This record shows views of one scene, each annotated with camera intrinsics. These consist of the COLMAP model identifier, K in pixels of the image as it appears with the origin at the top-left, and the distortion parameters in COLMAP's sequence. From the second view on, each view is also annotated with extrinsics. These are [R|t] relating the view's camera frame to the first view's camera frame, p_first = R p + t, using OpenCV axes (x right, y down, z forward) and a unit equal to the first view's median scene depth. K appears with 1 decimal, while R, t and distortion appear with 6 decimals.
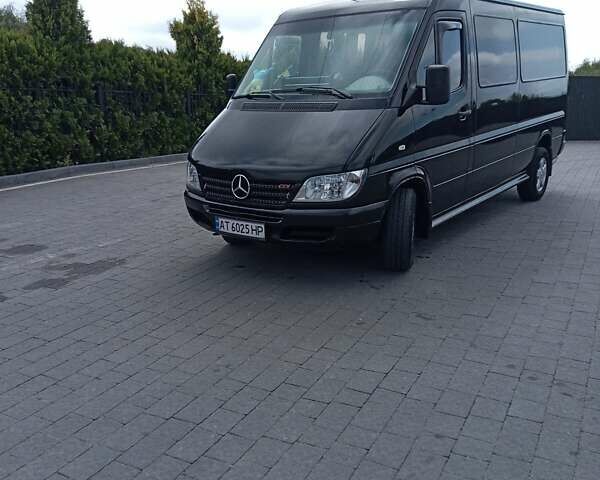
lens RADIAL K [[594.4, 0, 308.0], [0, 594.4, 238.2], [0, 0, 1]] dist [0.144752, -0.250419]
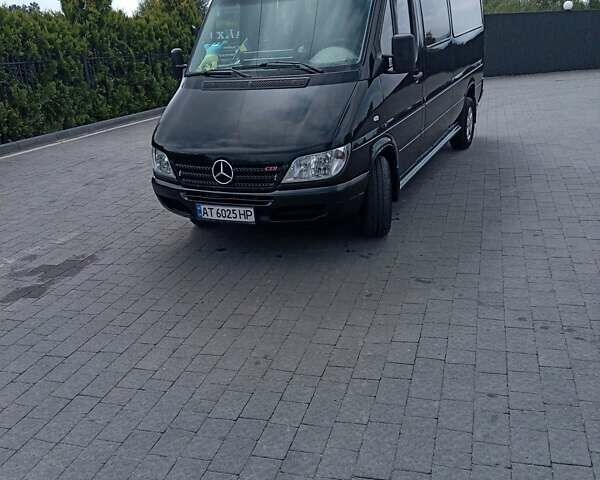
lens RADIAL K [[594.4, 0, 308.0], [0, 594.4, 238.2], [0, 0, 1]] dist [0.144752, -0.250419]
pose [[0.977716, -0.118041, 0.173602, -0.132573], [0.102362, 0.990038, 0.096679, -0.048972], [-0.183284, -0.076754, 0.980059, -0.002472]]
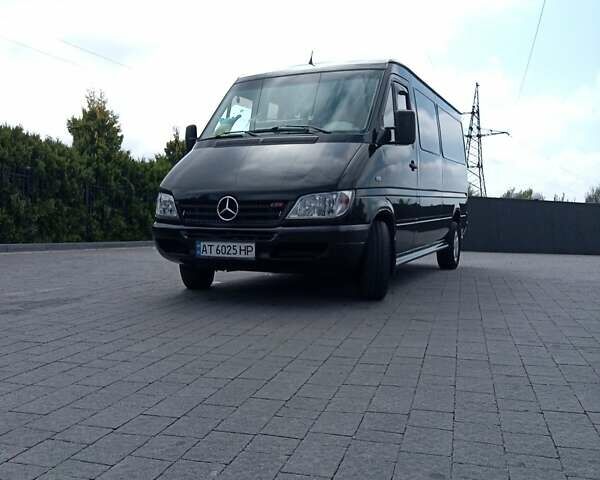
lens RADIAL K [[594.4, 0, 308.0], [0, 594.4, 238.2], [0, 0, 1]] dist [0.144752, -0.250419]
pose [[0.972601, 0.021458, 0.231490, -0.176713], [0.029756, 0.976052, -0.215495, 0.151215], [-0.230570, 0.216478, 0.948670, 0.025087]]
